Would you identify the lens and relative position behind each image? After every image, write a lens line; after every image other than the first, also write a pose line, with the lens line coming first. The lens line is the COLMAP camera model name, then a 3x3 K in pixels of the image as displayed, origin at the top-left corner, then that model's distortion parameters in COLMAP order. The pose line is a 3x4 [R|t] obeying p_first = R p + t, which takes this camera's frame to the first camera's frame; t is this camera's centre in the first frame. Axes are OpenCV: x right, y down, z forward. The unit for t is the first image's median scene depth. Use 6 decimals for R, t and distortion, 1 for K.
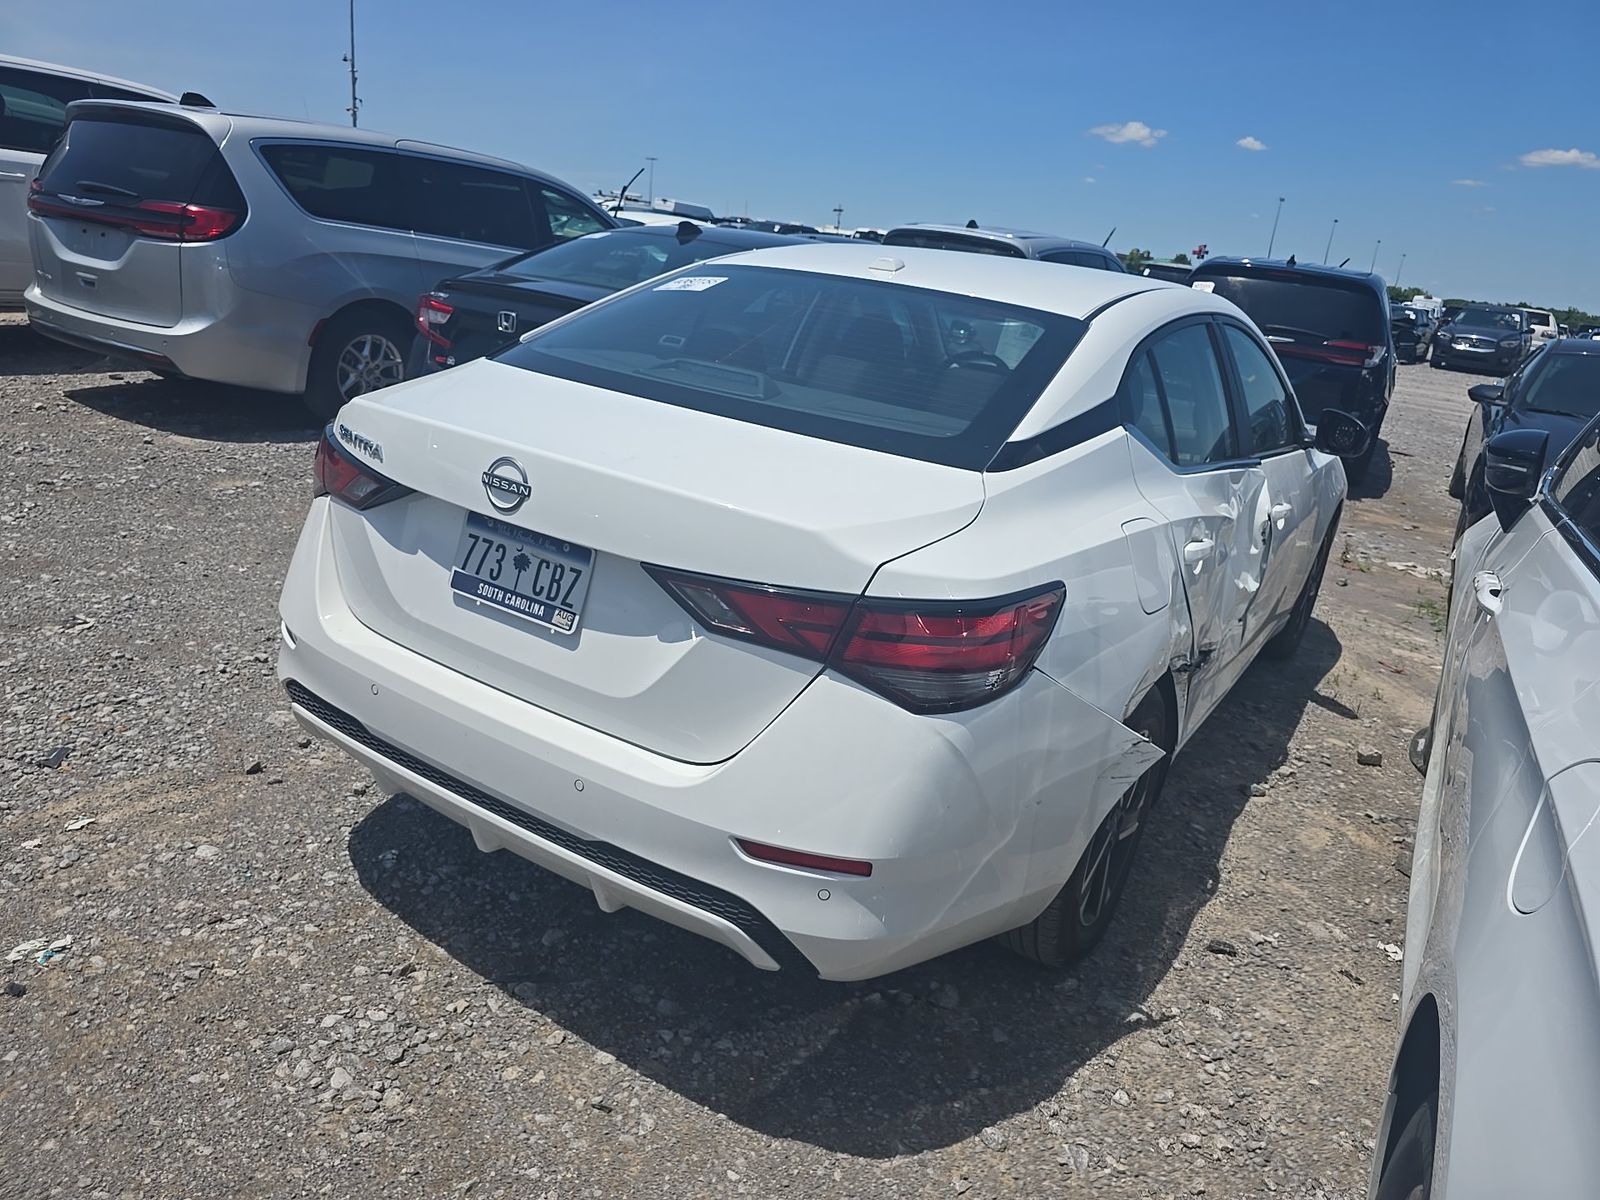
lens RADIAL K [[1147.7, 0, 799.7], [0, 1147.7, 549.5], [0, 0, 1]] dist [0.062891, -0.074046]
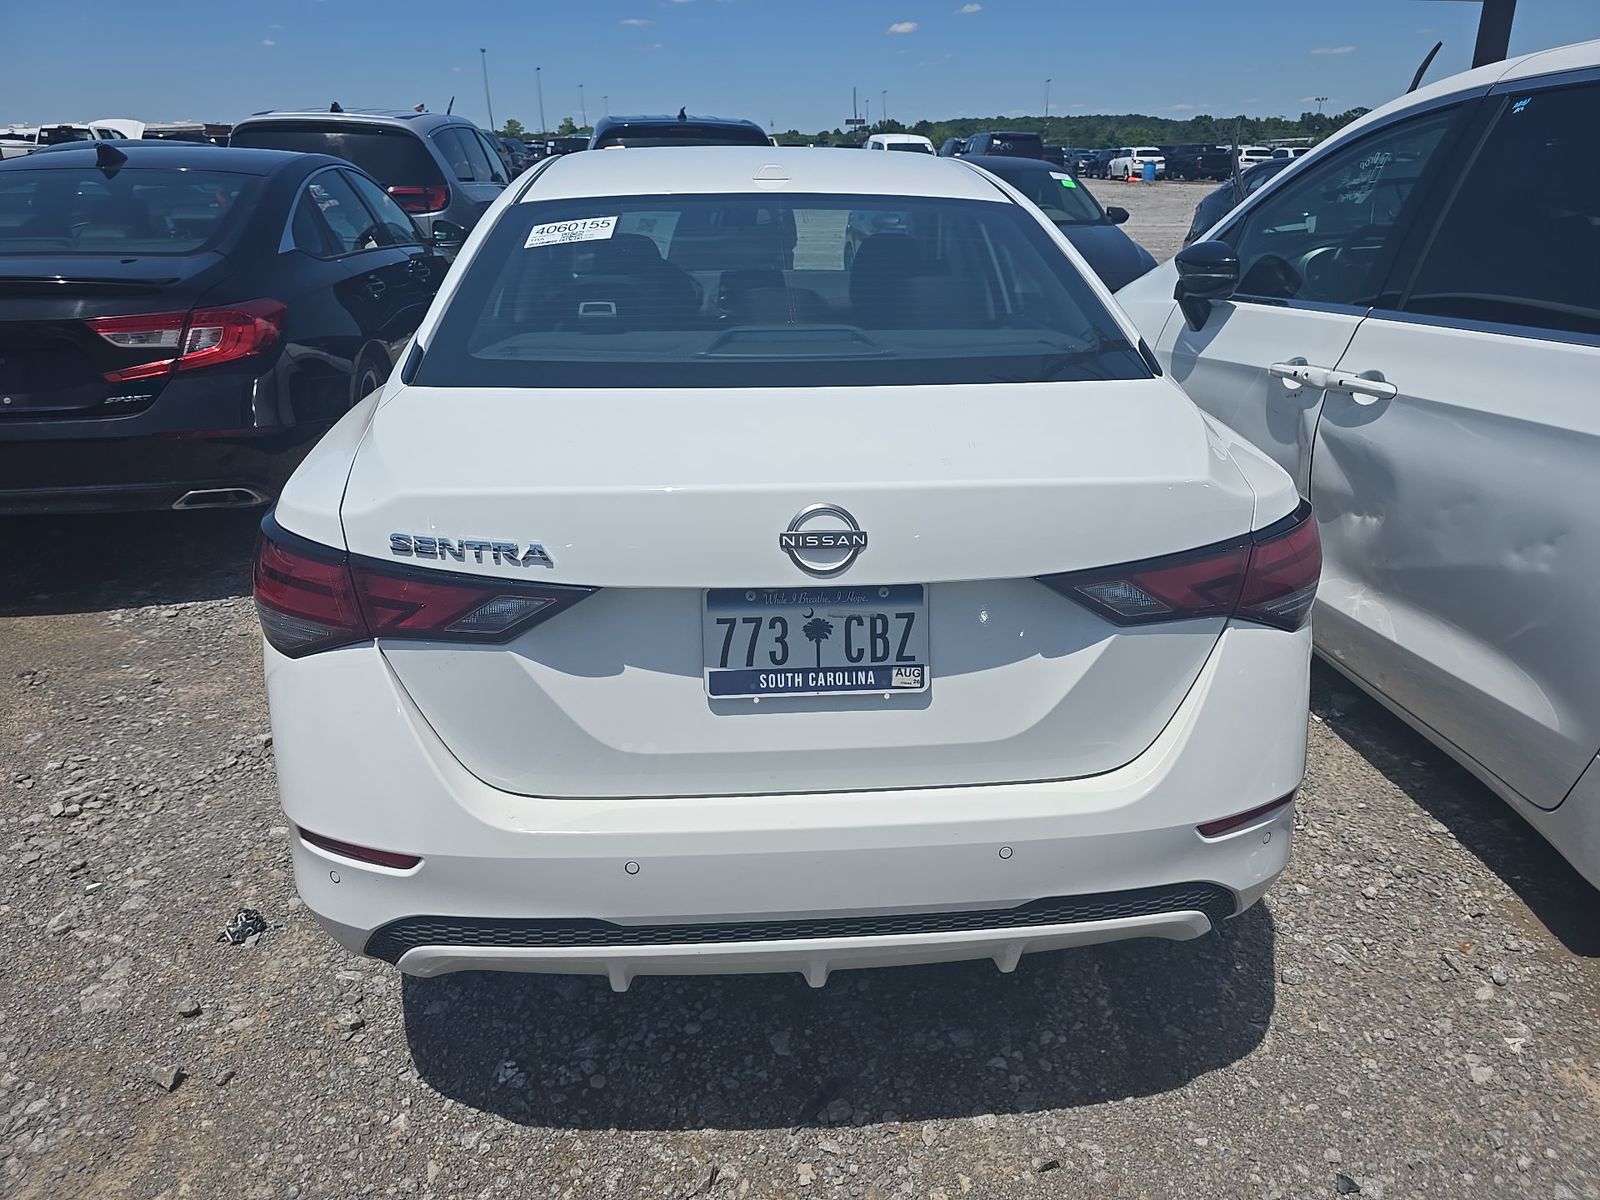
lens RADIAL K [[1147.7, 0, 799.7], [0, 1147.7, 549.5], [0, 0, 1]] dist [0.062891, -0.074046]
pose [[0.781325, -0.309485, 0.541987, -0.644375], [0.247647, 0.950840, 0.185941, -0.184746], [-0.572889, -0.011058, 0.819558, 0.366410]]
